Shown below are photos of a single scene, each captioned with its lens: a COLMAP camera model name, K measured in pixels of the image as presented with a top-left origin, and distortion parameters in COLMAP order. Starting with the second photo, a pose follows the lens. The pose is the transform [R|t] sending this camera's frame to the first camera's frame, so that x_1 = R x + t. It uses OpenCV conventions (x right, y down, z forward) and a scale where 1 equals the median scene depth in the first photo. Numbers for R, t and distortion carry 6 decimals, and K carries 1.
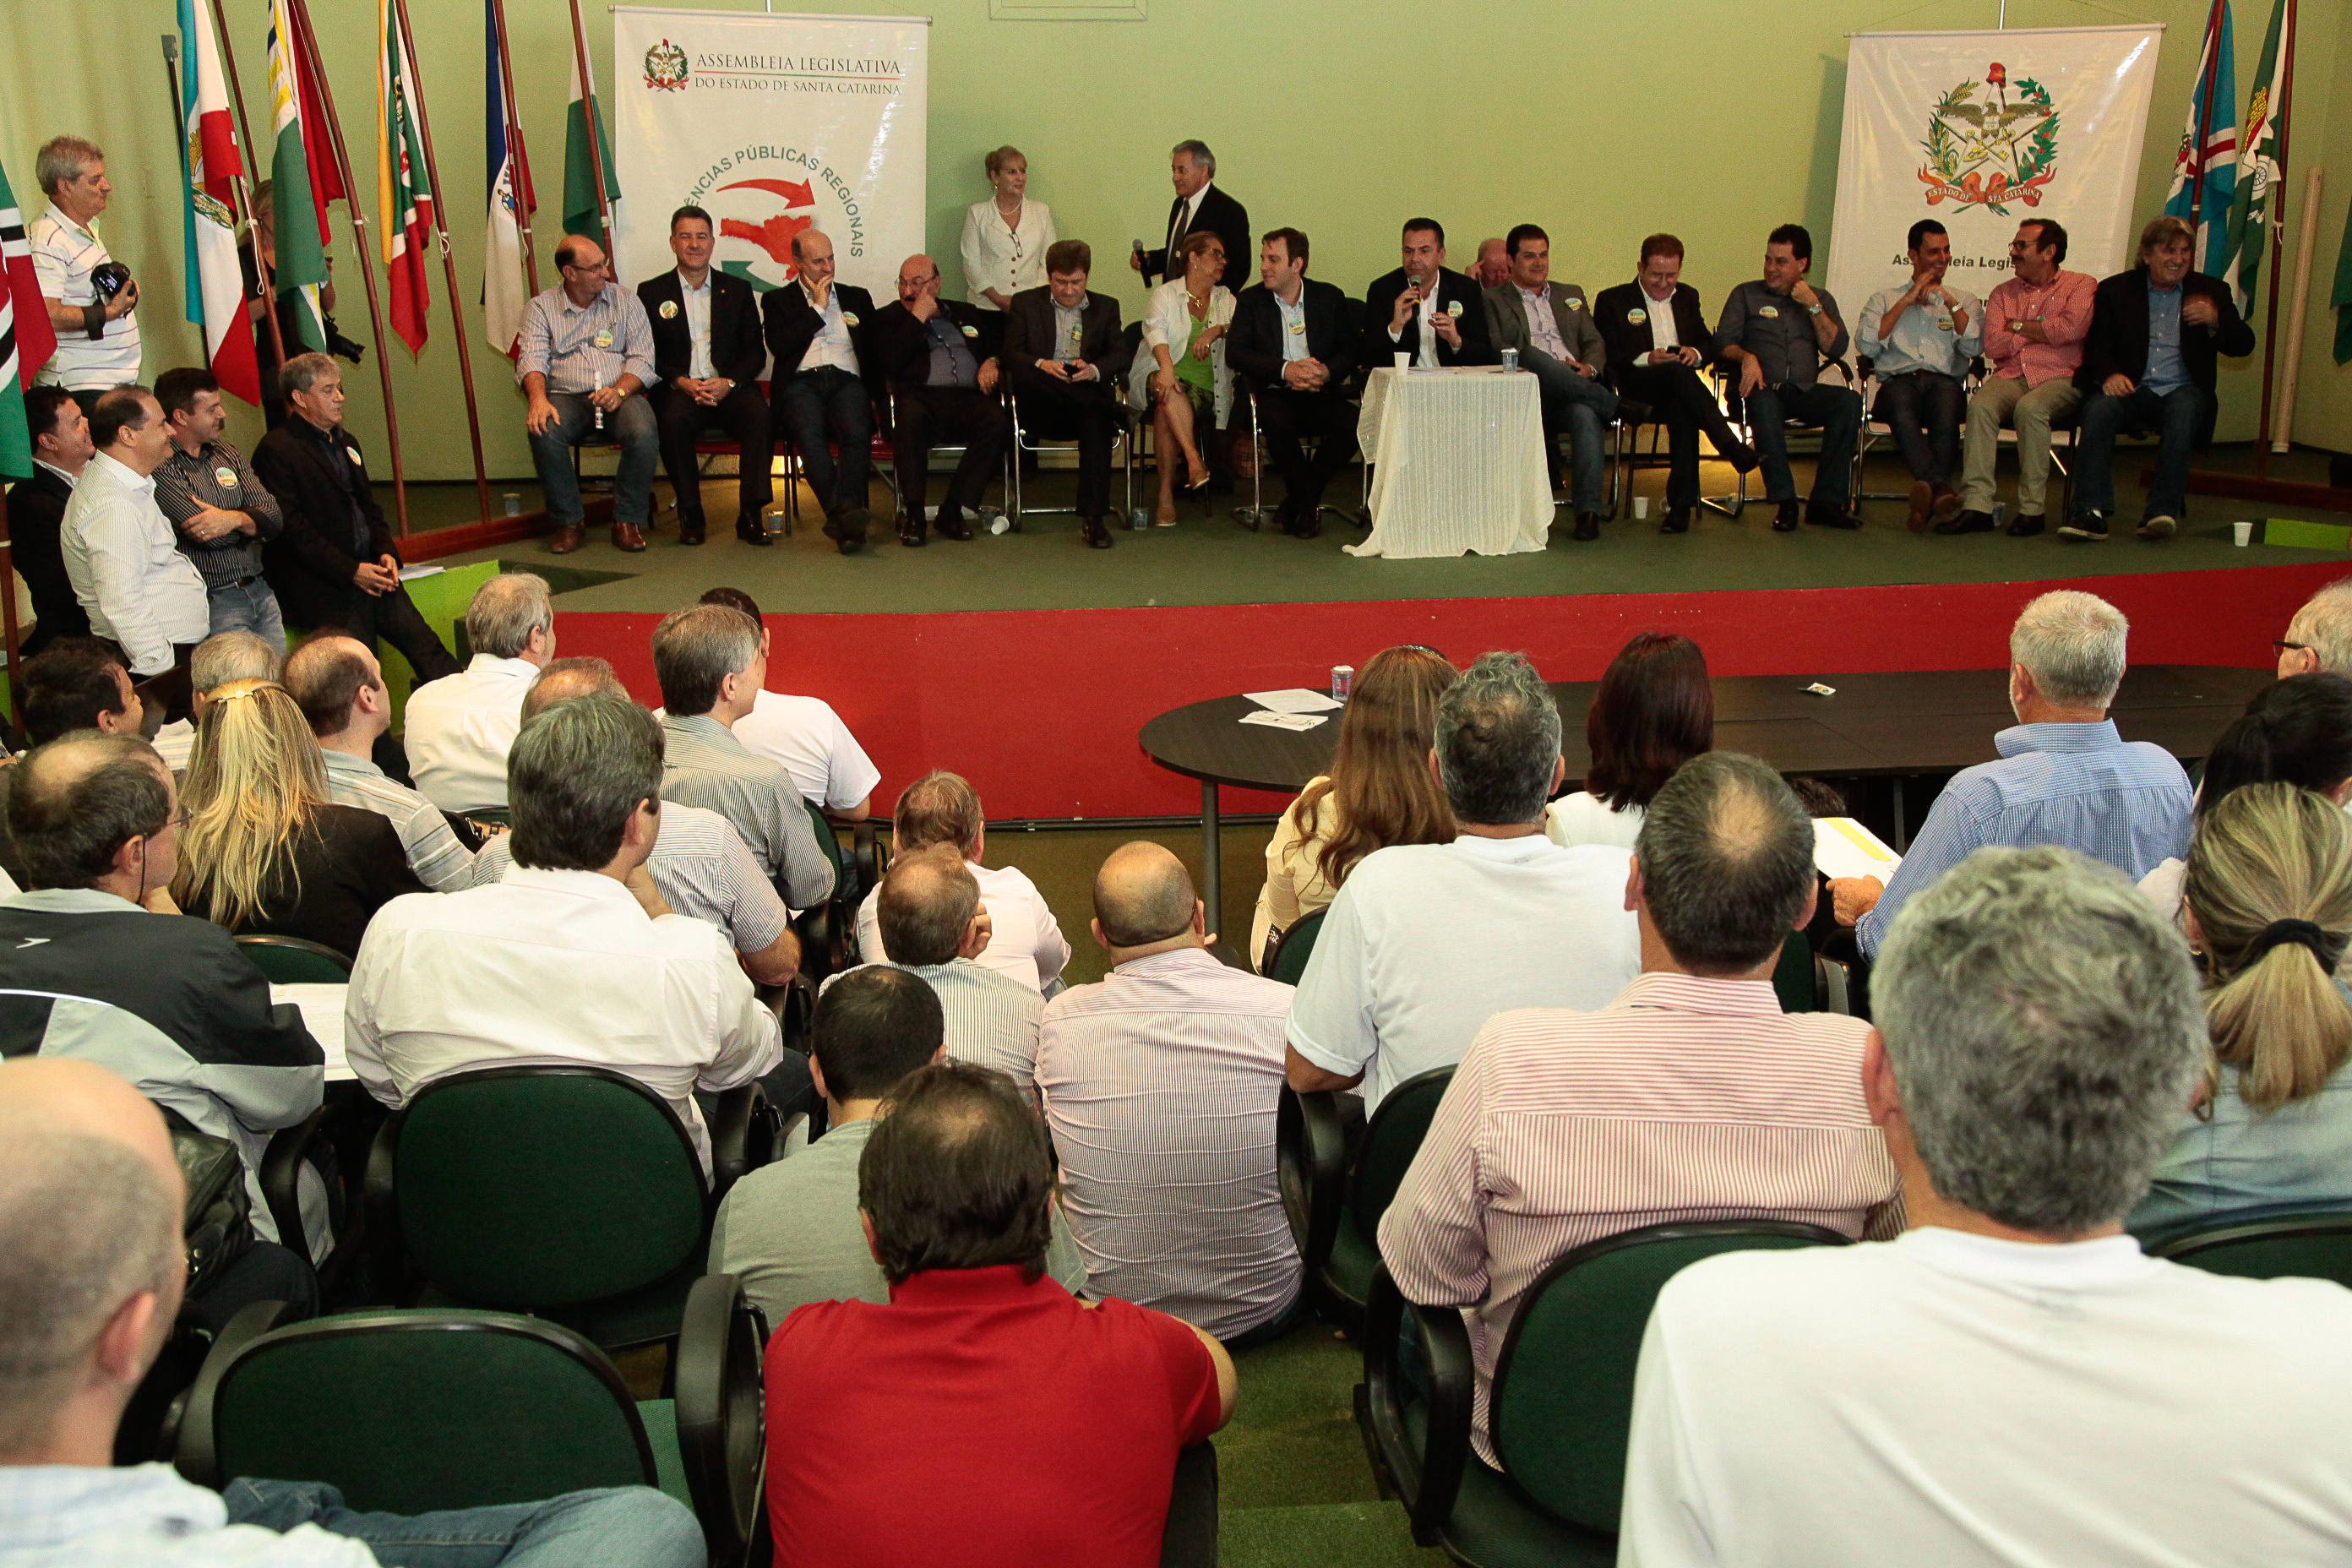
lens RADIAL K [[2340.9, 0, 1177.0], [0, 2340.9, 765.3], [0, 0, 1]] dist [0.004088, 0.000000]
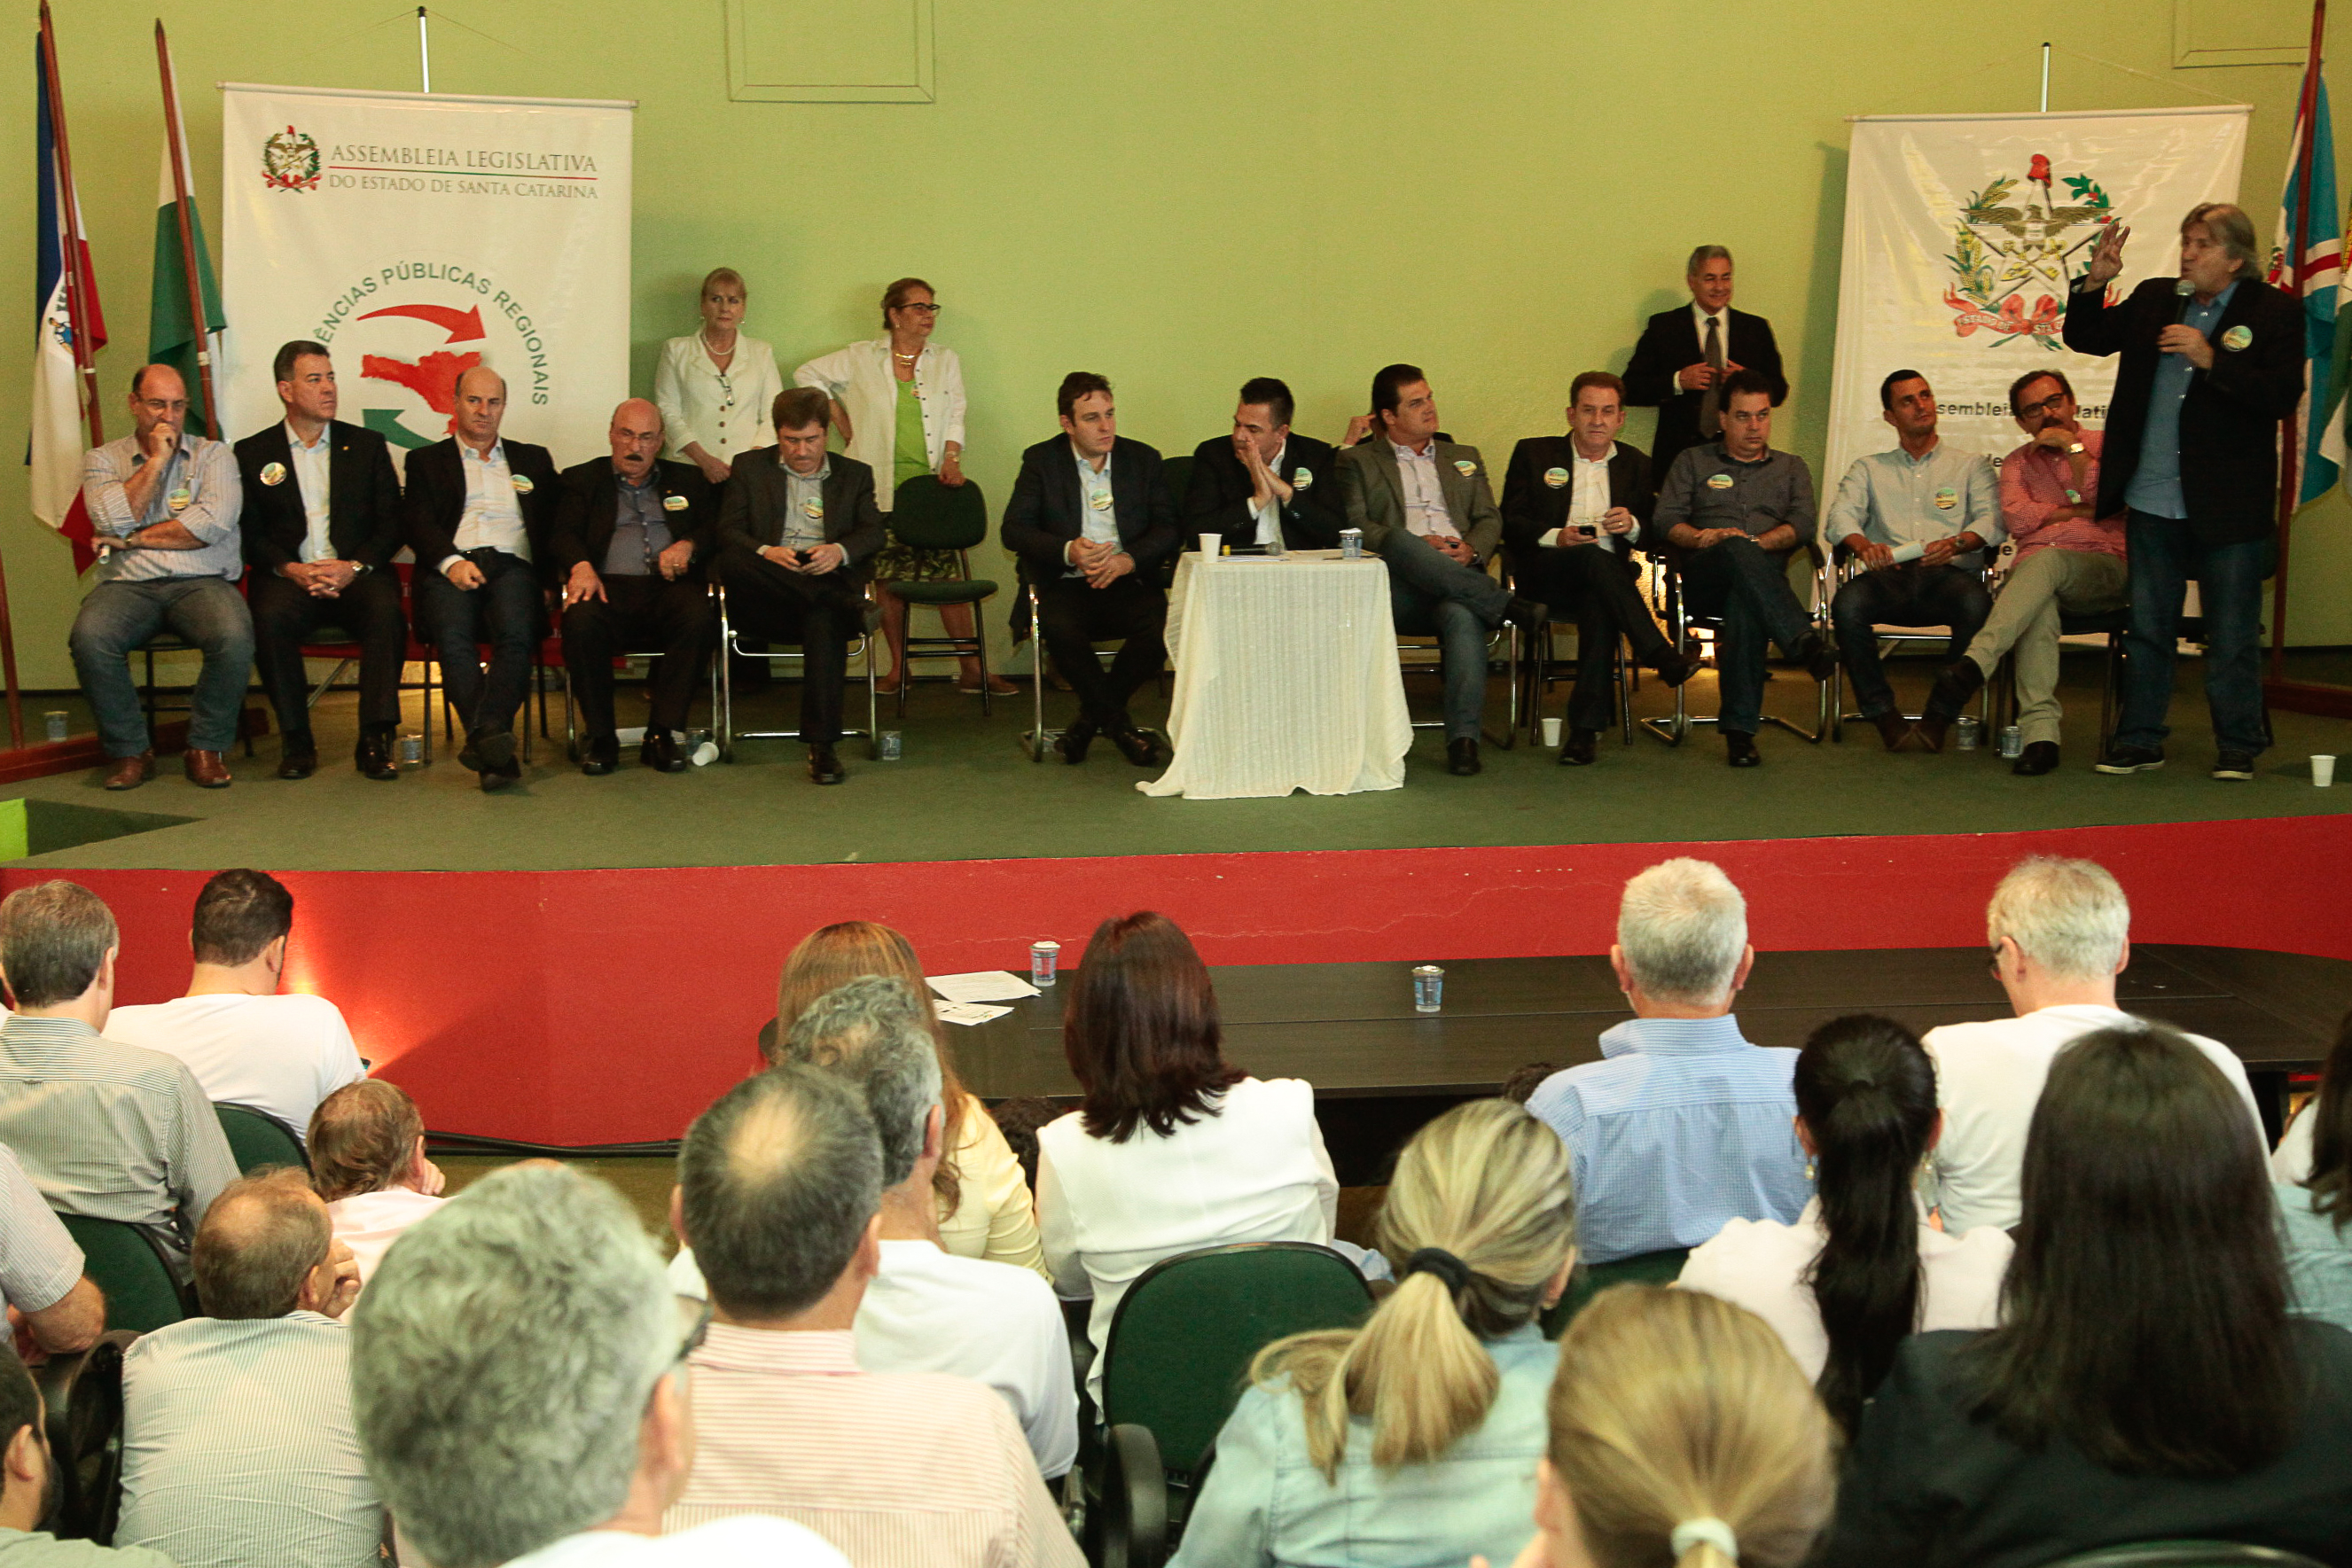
lens RADIAL K [[3195.6, 0, 1152.4], [0, 3195.6, 783.4], [0, 0, 1]] dist [0.073736, 0.000000]
pose [[0.999982, 0.002160, -0.005672, 0.079348], [-0.002652, 0.996085, -0.088362, -0.000788], [0.005459, 0.088376, 0.996072, -0.041704]]
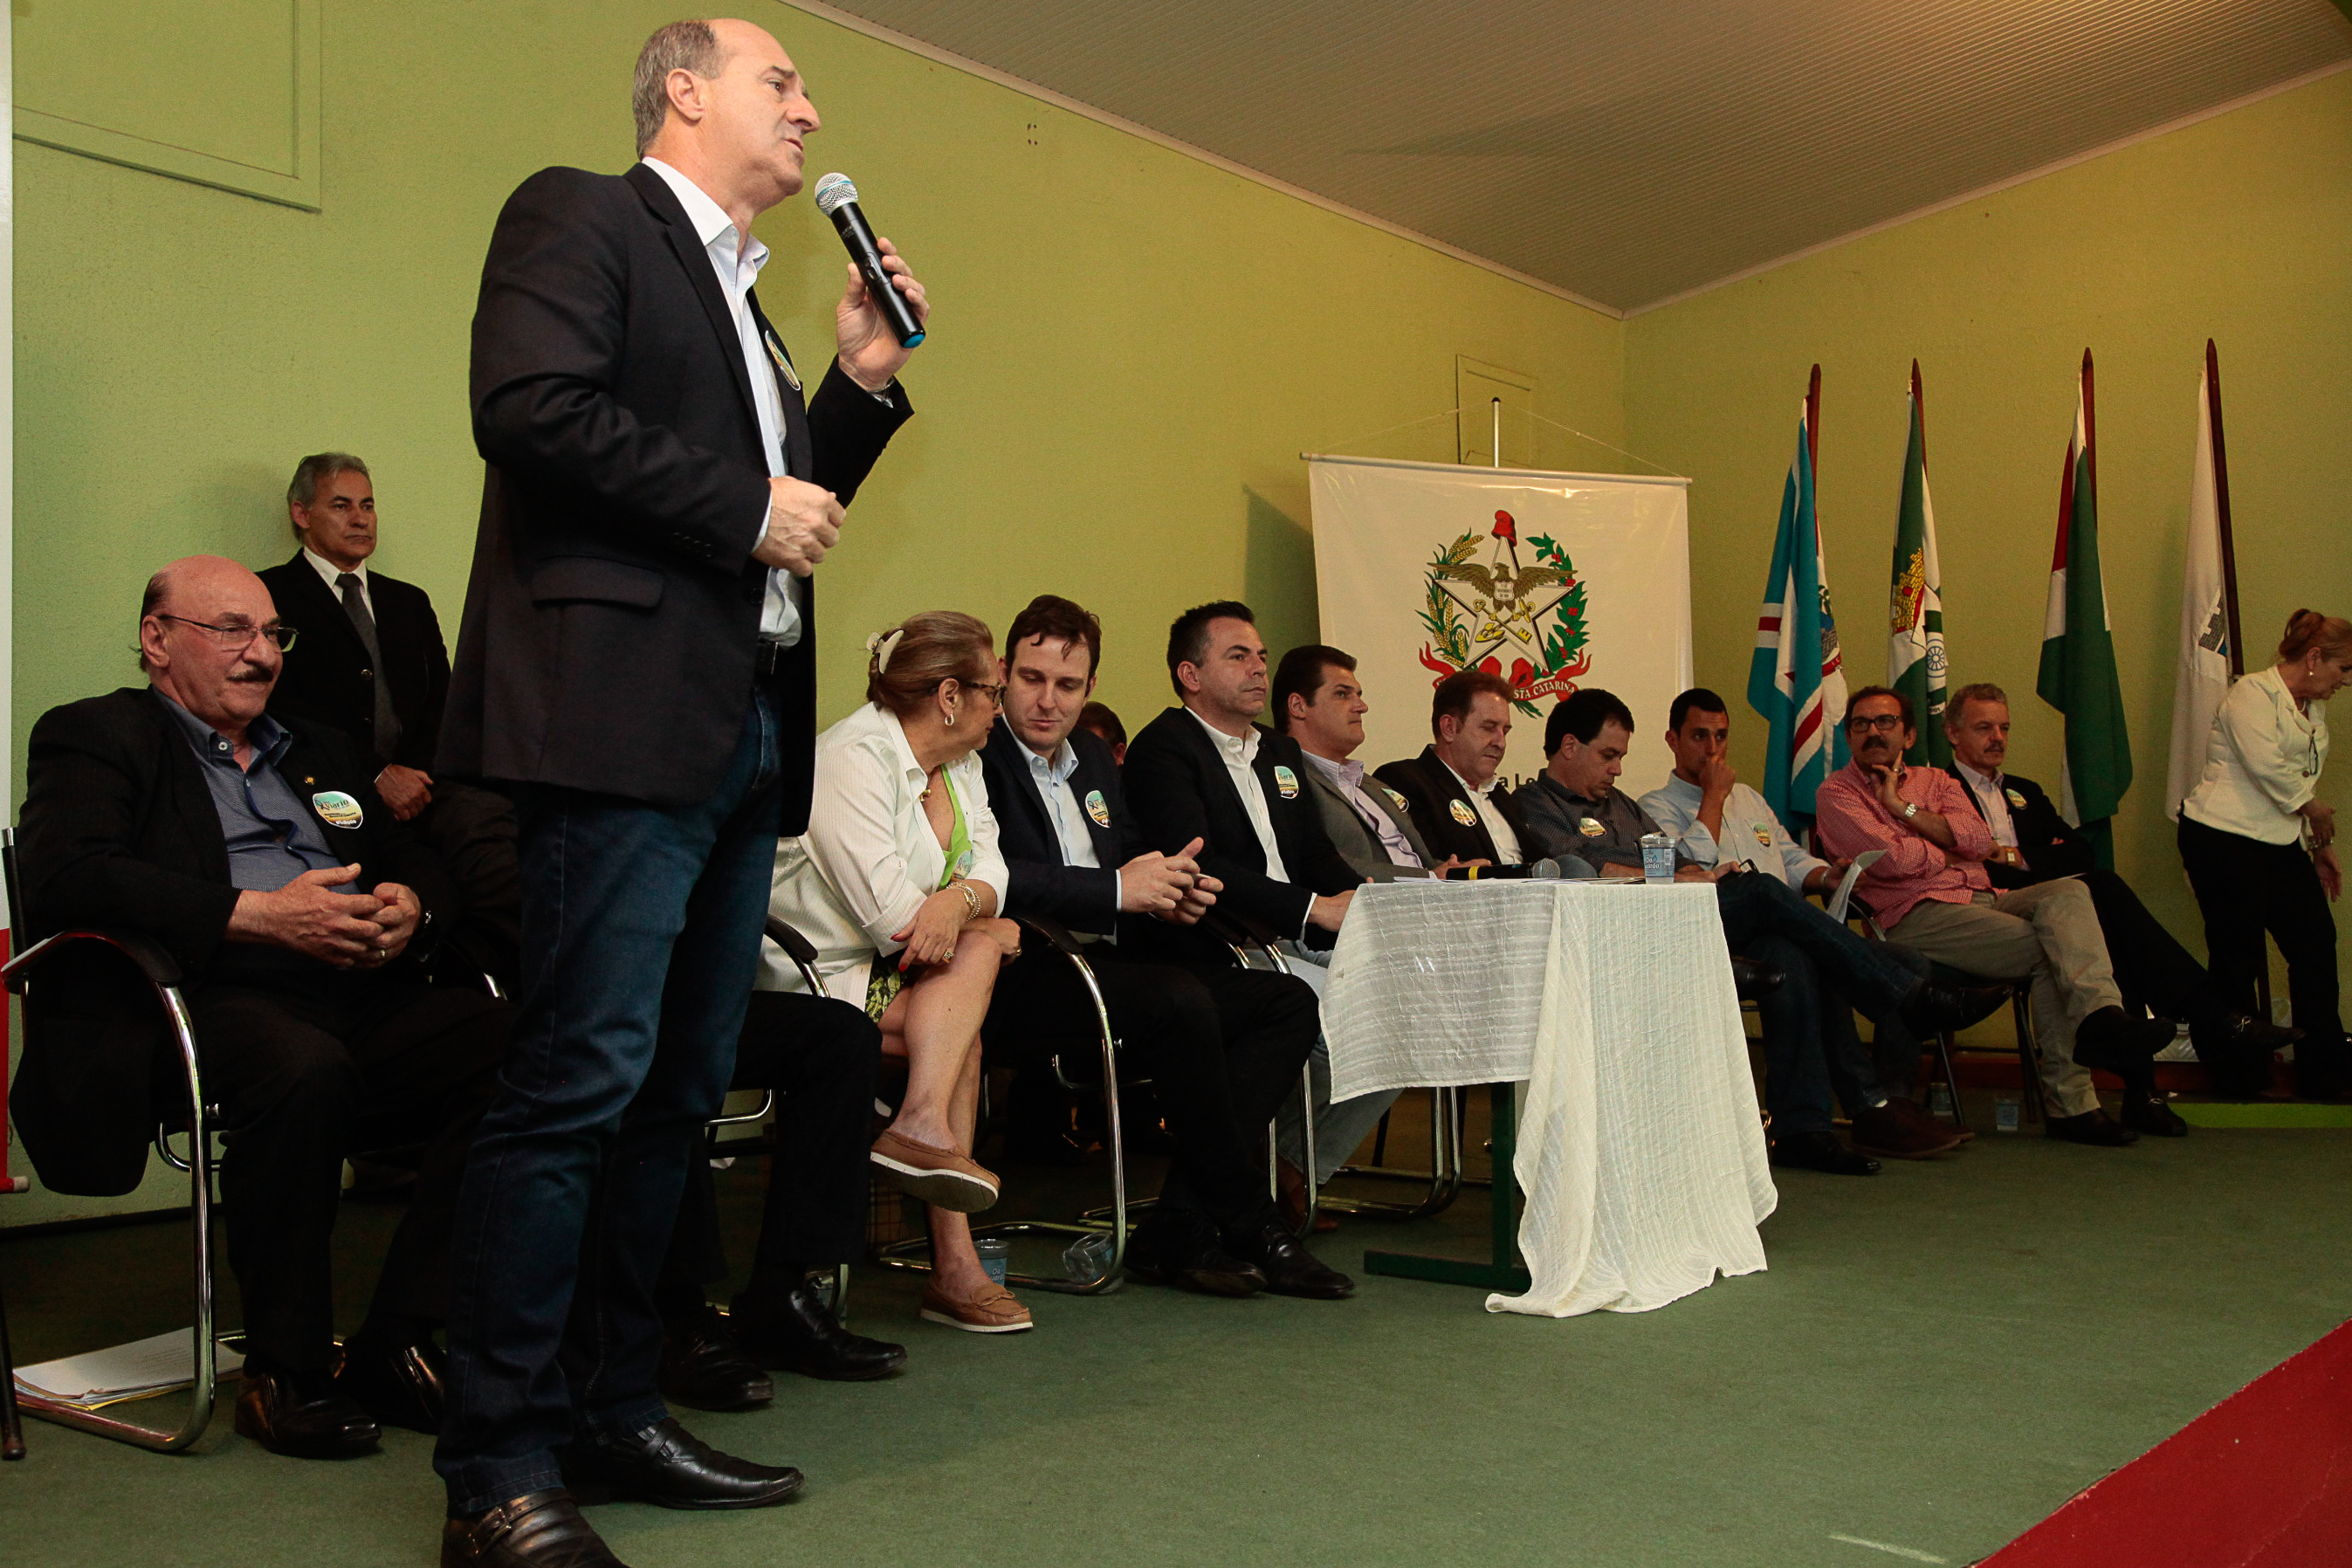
lens RADIAL K [[2340.9, 0, 1289.0], [0, 2340.9, 803.5], [0, 0, 1]] dist [0.004088, 0.000000]
pose [[0.698411, 0.024588, 0.715274, -0.249602], [0.168701, 0.965593, -0.197916, -0.099129], [-0.695530, 0.258894, 0.670233, 0.708370]]
